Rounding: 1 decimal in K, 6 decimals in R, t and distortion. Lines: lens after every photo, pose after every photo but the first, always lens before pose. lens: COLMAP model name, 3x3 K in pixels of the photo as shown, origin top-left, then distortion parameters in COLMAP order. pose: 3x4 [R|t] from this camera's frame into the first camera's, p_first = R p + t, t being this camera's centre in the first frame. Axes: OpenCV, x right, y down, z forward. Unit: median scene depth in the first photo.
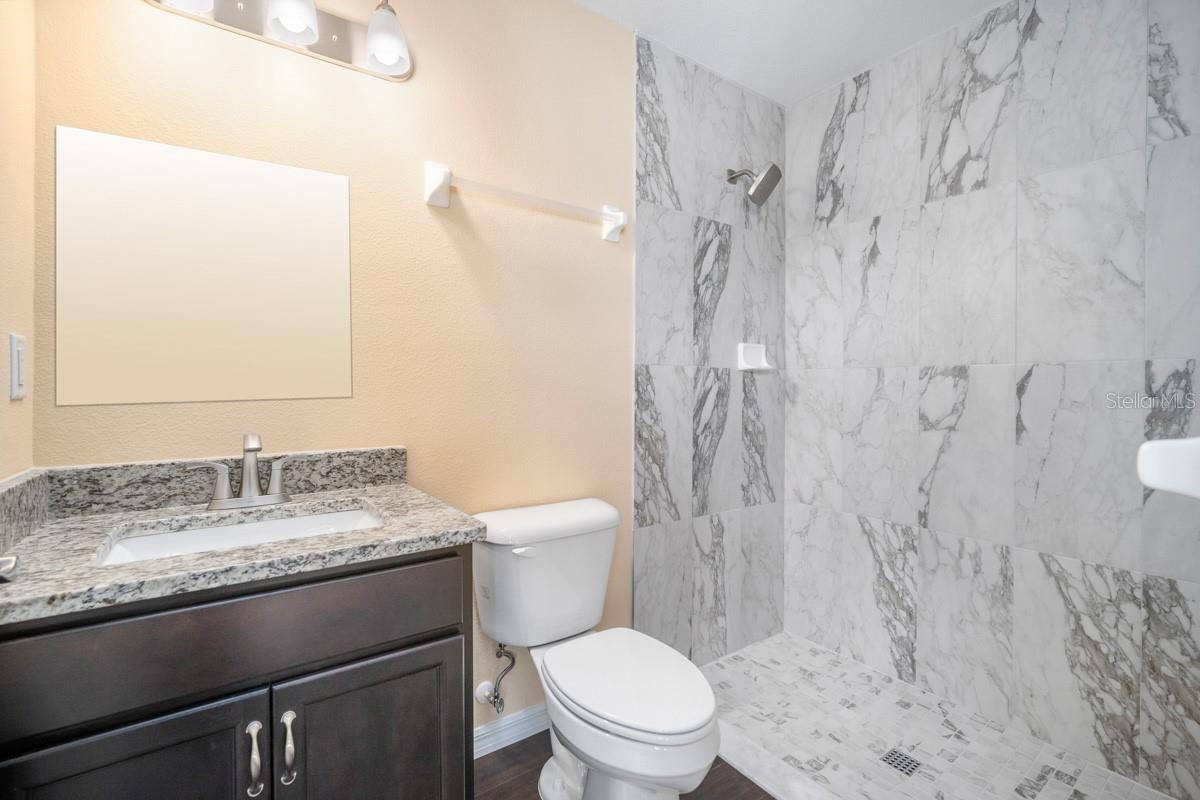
lens RADIAL K [[535.1, 0, 598.0], [0, 535.1, 396.0], [0, 0, 1]] dist [-0.001169, 0.002188]
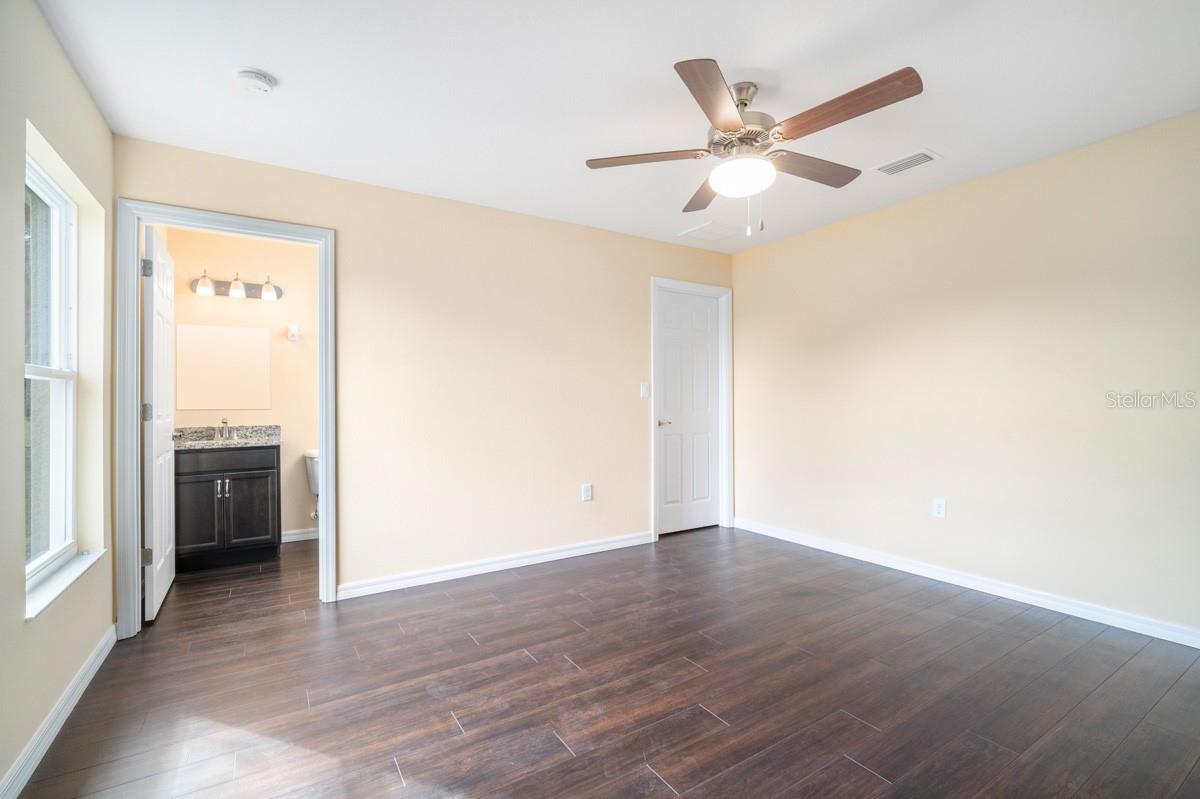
lens RADIAL K [[535.1, 0, 595.0], [0, 535.1, 402.0], [0, 0, 1]] dist [-0.001169, 0.002188]
pose [[0.998462, -0.003018, -0.055365, 2.300490], [0.002401, 0.999934, -0.011212, 0.014226], [0.055395, 0.011062, 0.998403, -2.763860]]
